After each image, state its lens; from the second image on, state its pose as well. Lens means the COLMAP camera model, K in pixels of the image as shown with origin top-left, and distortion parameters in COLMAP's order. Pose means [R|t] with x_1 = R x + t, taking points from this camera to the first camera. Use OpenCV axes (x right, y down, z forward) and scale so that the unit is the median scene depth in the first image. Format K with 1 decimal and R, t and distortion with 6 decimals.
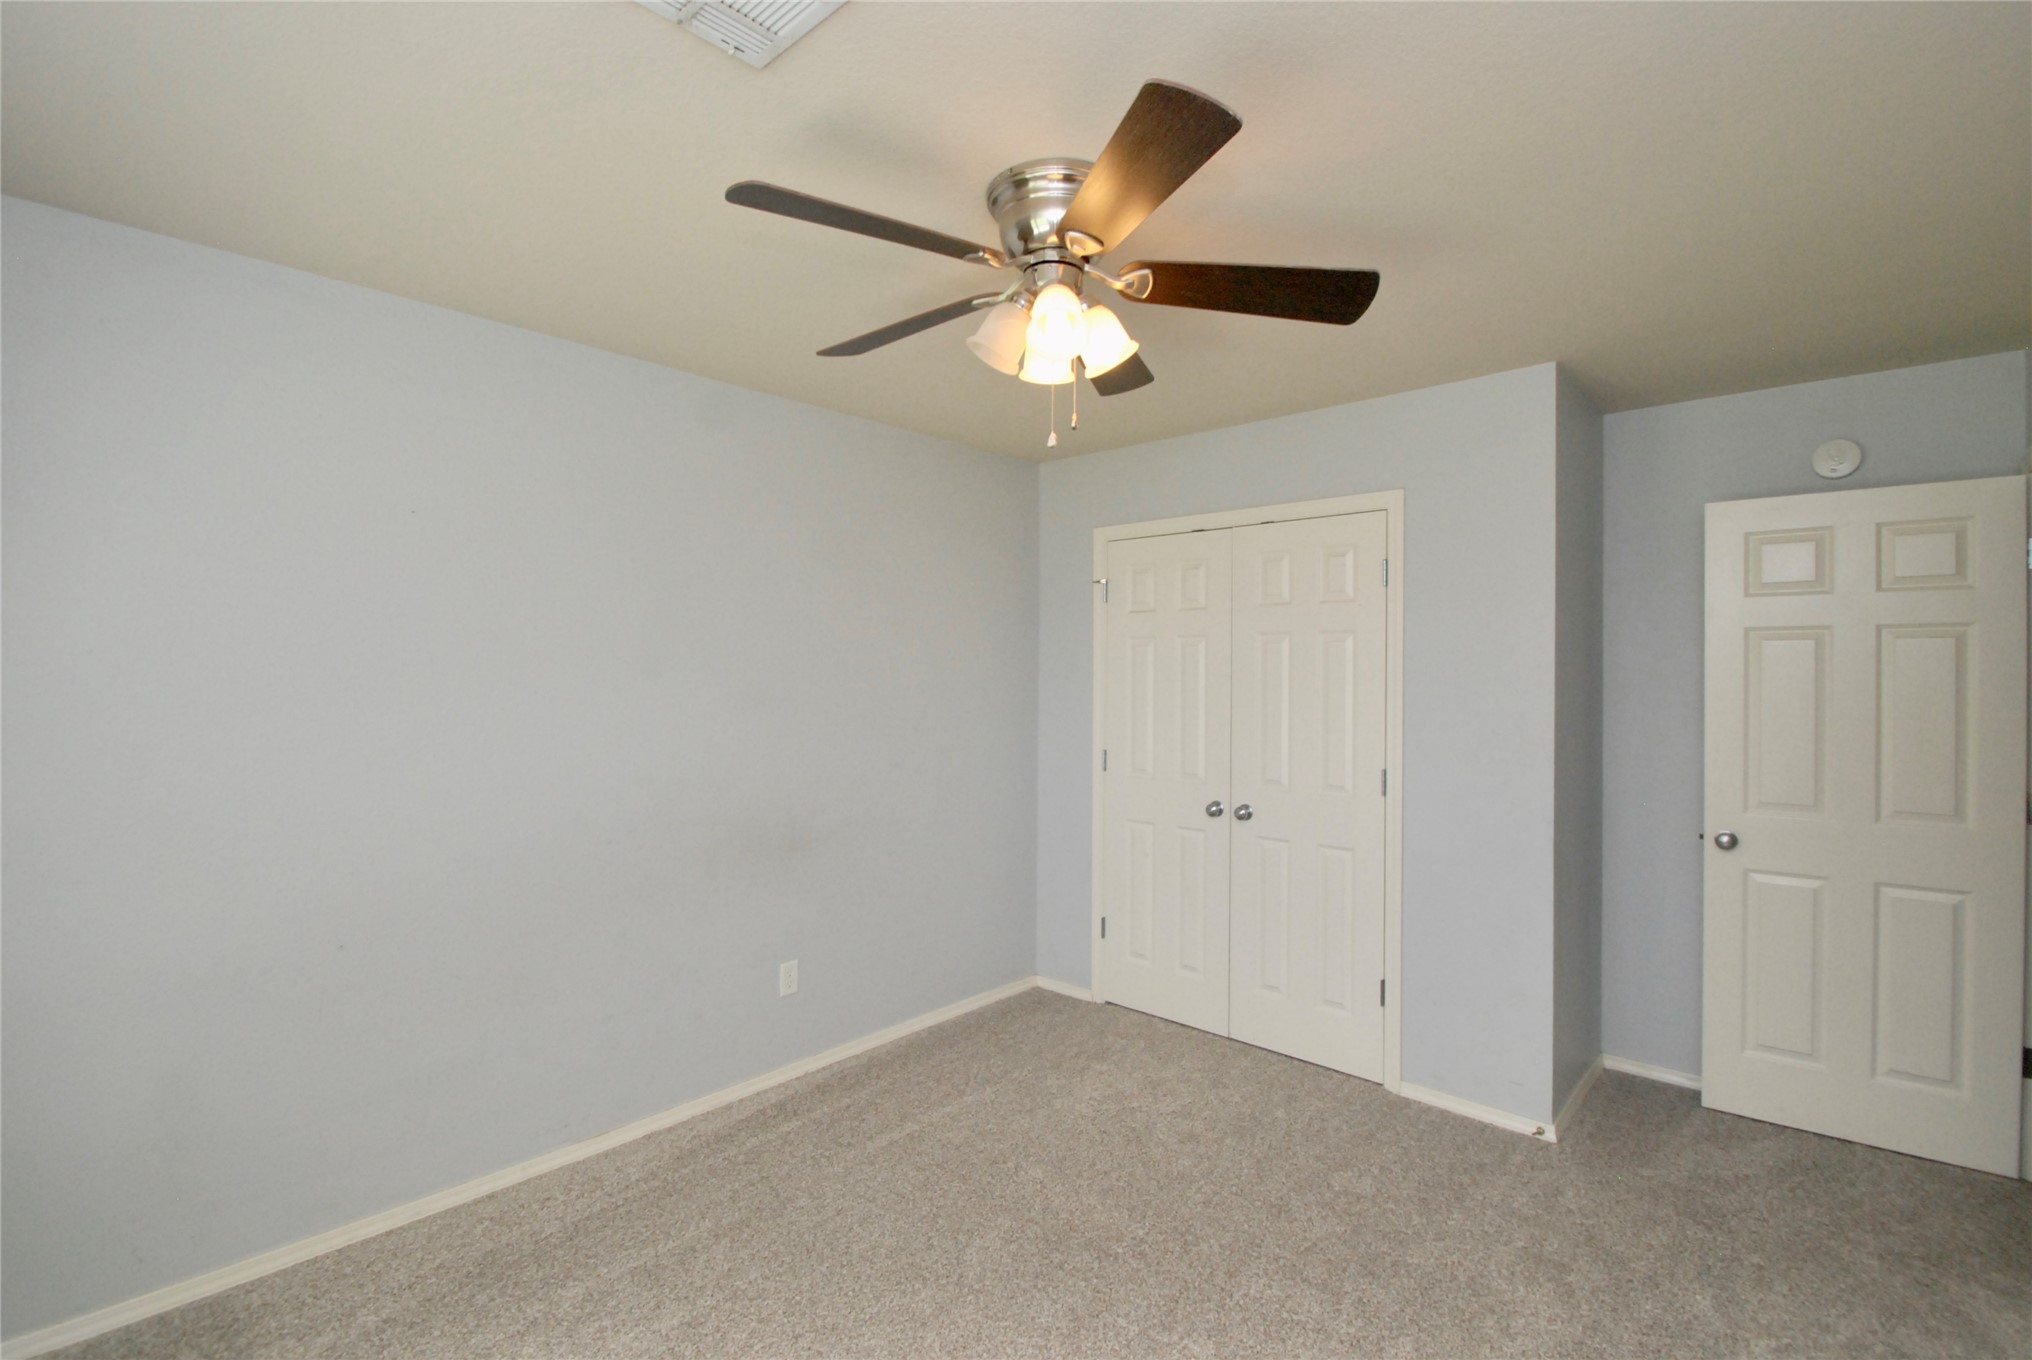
lens RADIAL K [[971.3, 0, 950.5], [0, 971.3, 672.1], [0, 0, 1]] dist [0.000682, -0.022726]
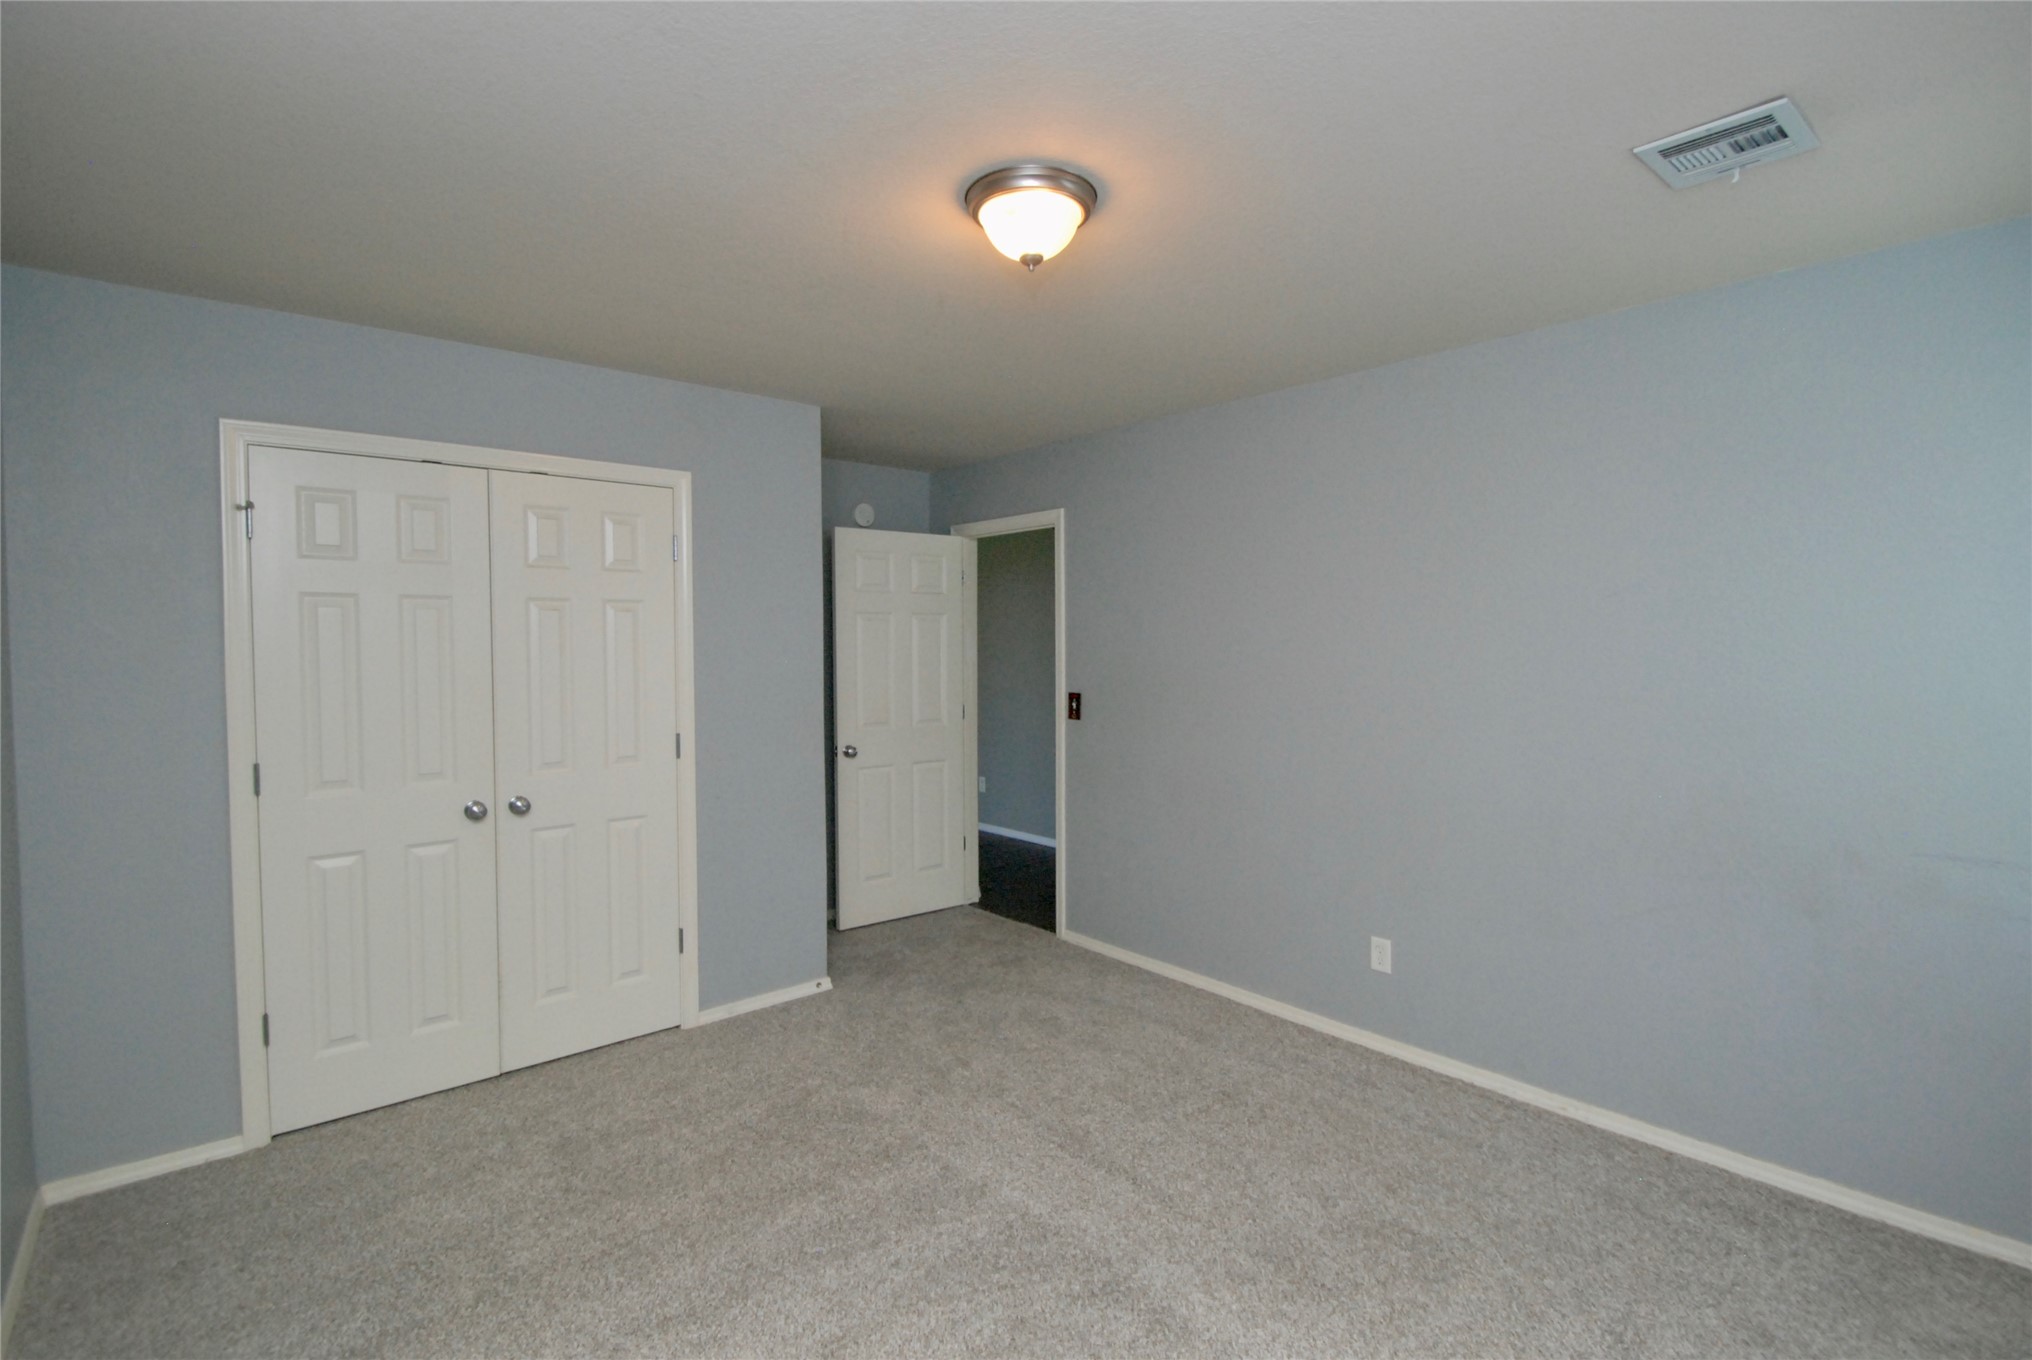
lens RADIAL K [[943.0, 0, 1021.8], [0, 943.0, 673.4], [0, 0, 1]] dist [0.002576, -0.008946]
pose [[0.040473, -0.043915, 0.998215, -0.670885], [-0.001013, 0.999031, 0.043992, -0.013885], [-0.999180, -0.002792, 0.040389, 0.683116]]
